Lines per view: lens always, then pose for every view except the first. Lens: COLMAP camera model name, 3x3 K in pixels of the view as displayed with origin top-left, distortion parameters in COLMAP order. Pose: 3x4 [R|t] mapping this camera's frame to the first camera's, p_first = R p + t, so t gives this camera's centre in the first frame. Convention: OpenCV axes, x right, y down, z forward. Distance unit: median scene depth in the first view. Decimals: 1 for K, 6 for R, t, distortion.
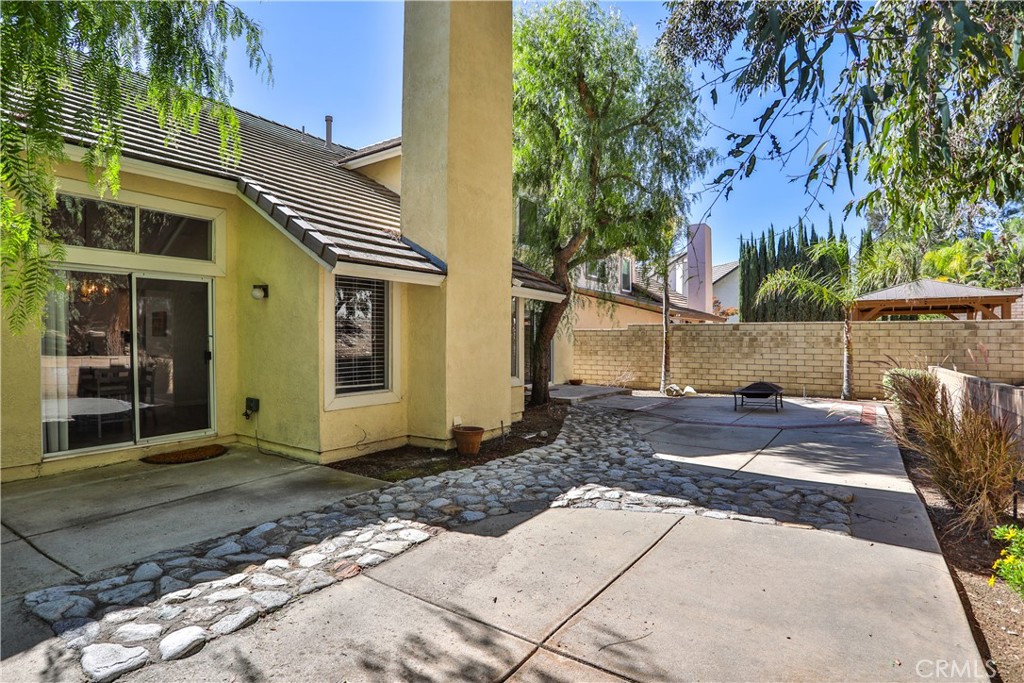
lens RADIAL K [[530.7, 0, 512.0], [0, 530.7, 341.5], [0, 0, 1]] dist [-0.073457, 0.027788]
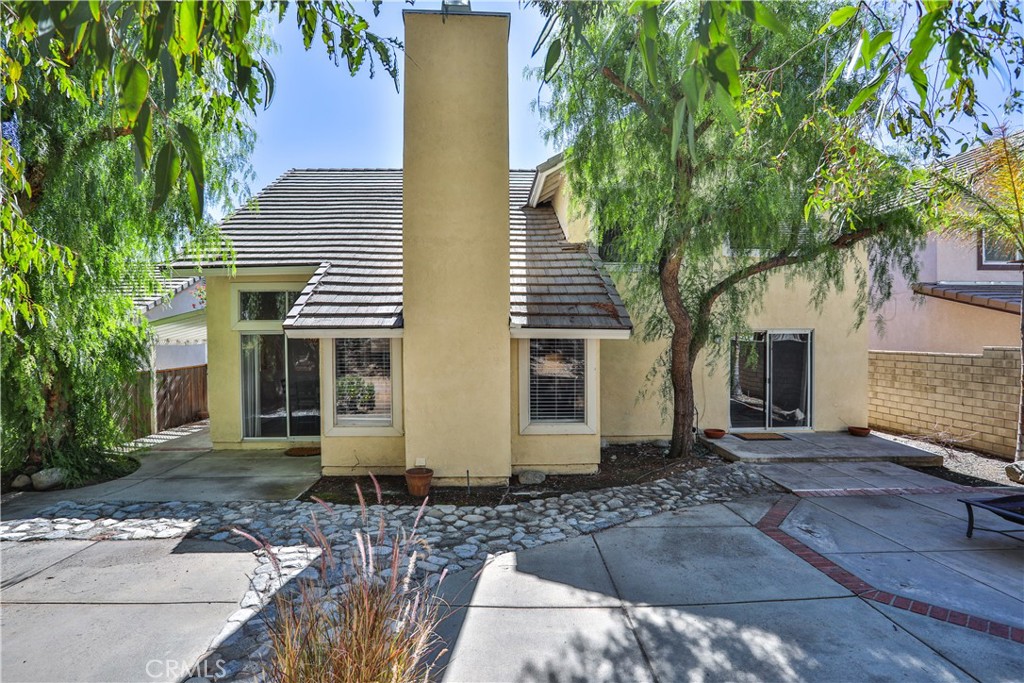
lens RADIAL K [[530.7, 0, 512.0], [0, 530.7, 341.5], [0, 0, 1]] dist [-0.073457, 0.027788]
pose [[0.598116, 0.005652, -0.801390, 1.423123], [-0.000655, 0.999978, 0.006563, -0.166876], [0.801409, -0.003401, 0.598107, 0.839008]]
